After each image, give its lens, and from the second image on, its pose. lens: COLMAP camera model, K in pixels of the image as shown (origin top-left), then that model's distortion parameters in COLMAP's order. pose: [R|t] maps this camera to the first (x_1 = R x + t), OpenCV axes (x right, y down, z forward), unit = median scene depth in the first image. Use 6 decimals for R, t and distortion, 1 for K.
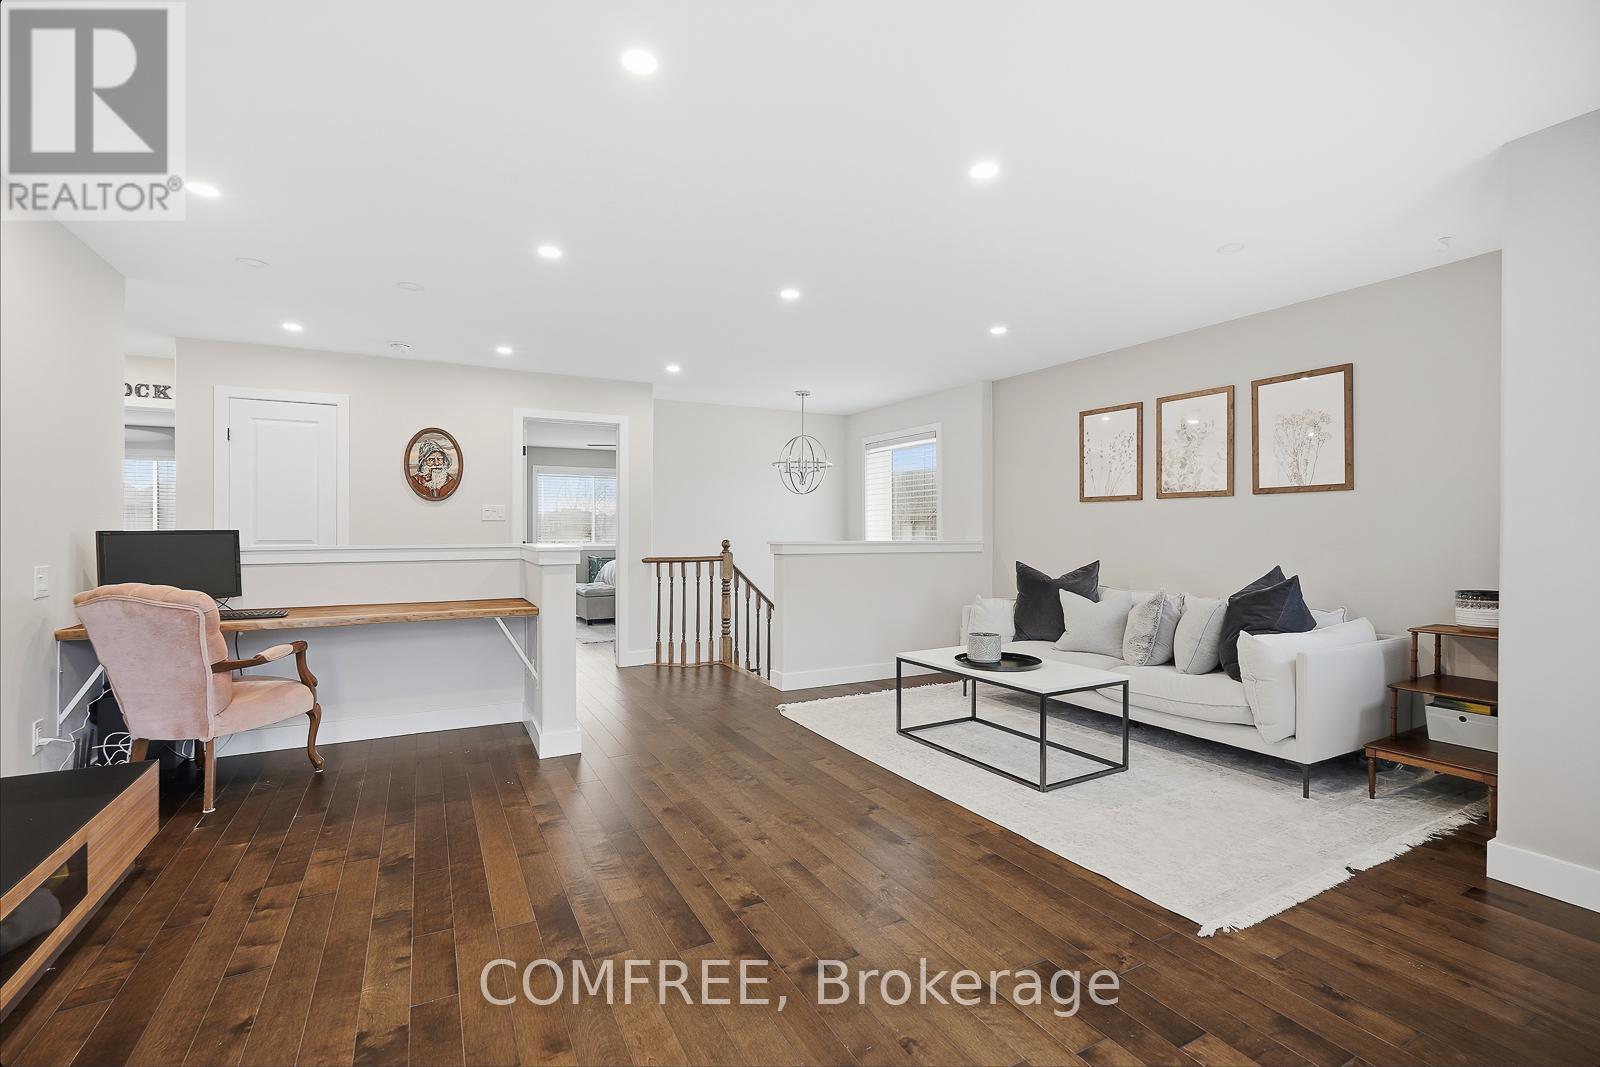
lens RADIAL K [[717.0, 0, 799.8], [0, 717.0, 534.3], [0, 0, 1]] dist [-0.011021, 0.002836]
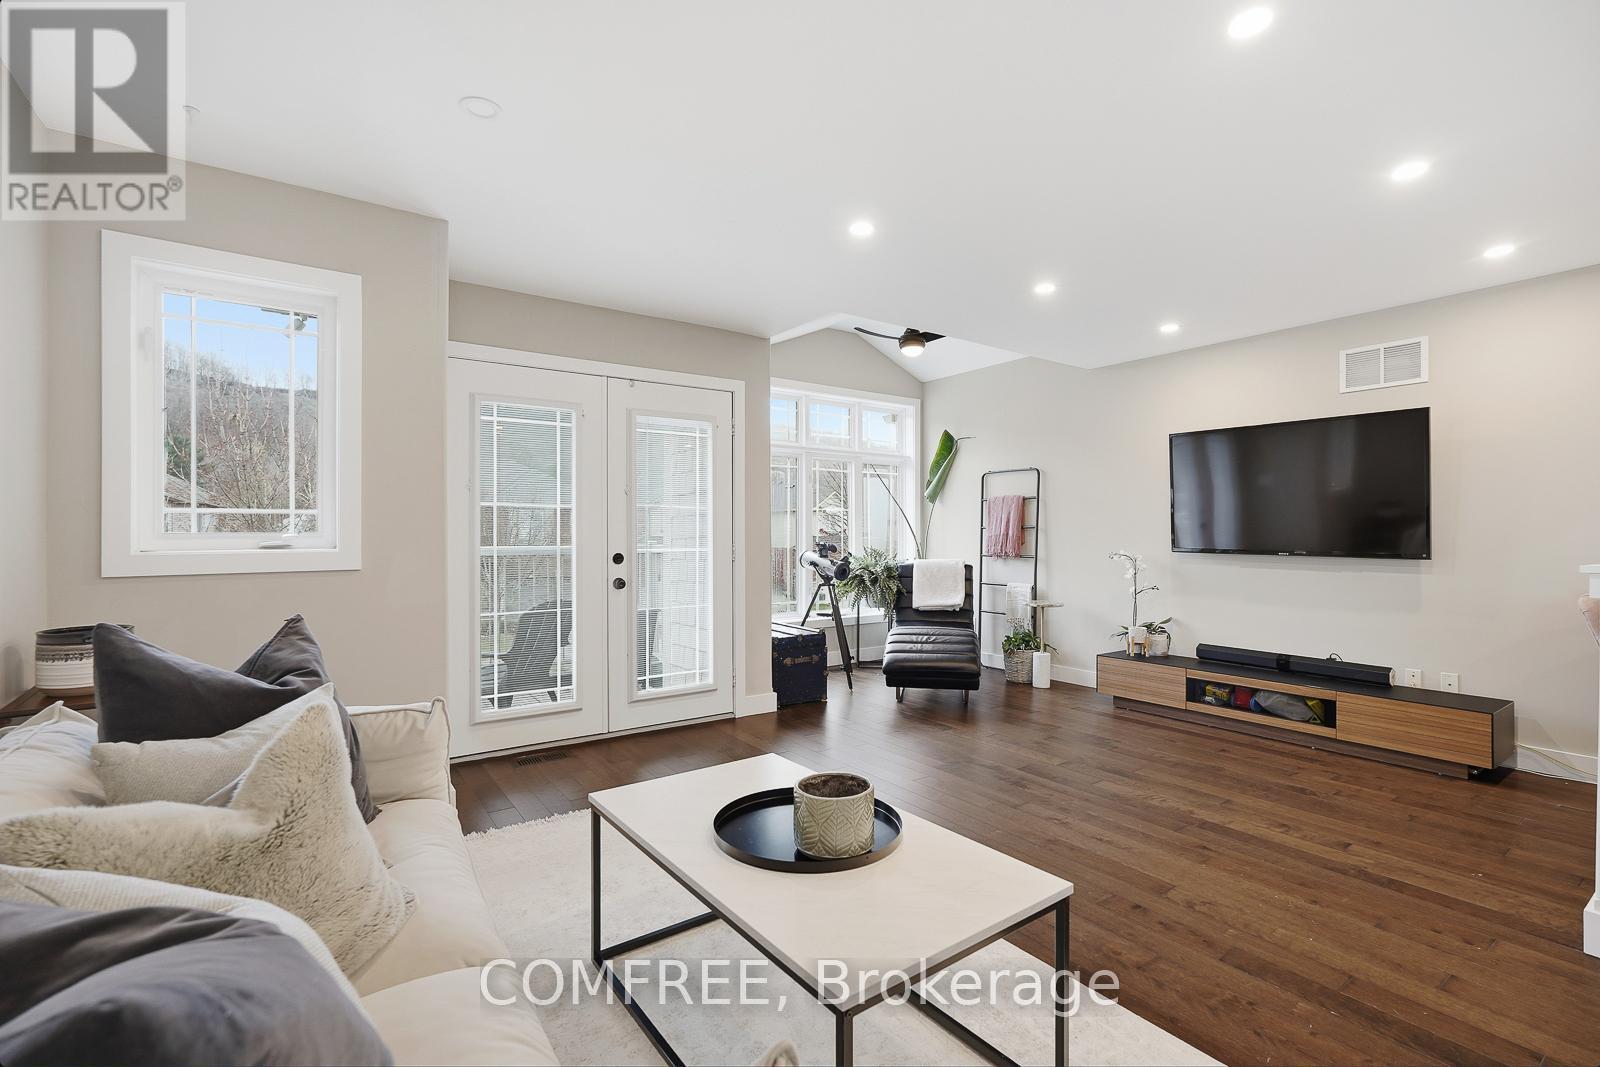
lens RADIAL K [[717.0, 0, 803.4], [0, 717.0, 534.6], [0, 0, 1]] dist [-0.011021, 0.002836]
pose [[-0.993147, 0.003517, -0.116820, 0.520153], [0.003809, 0.999990, -0.002278, -0.009386], [0.116811, -0.002708, -0.993150, 2.287490]]
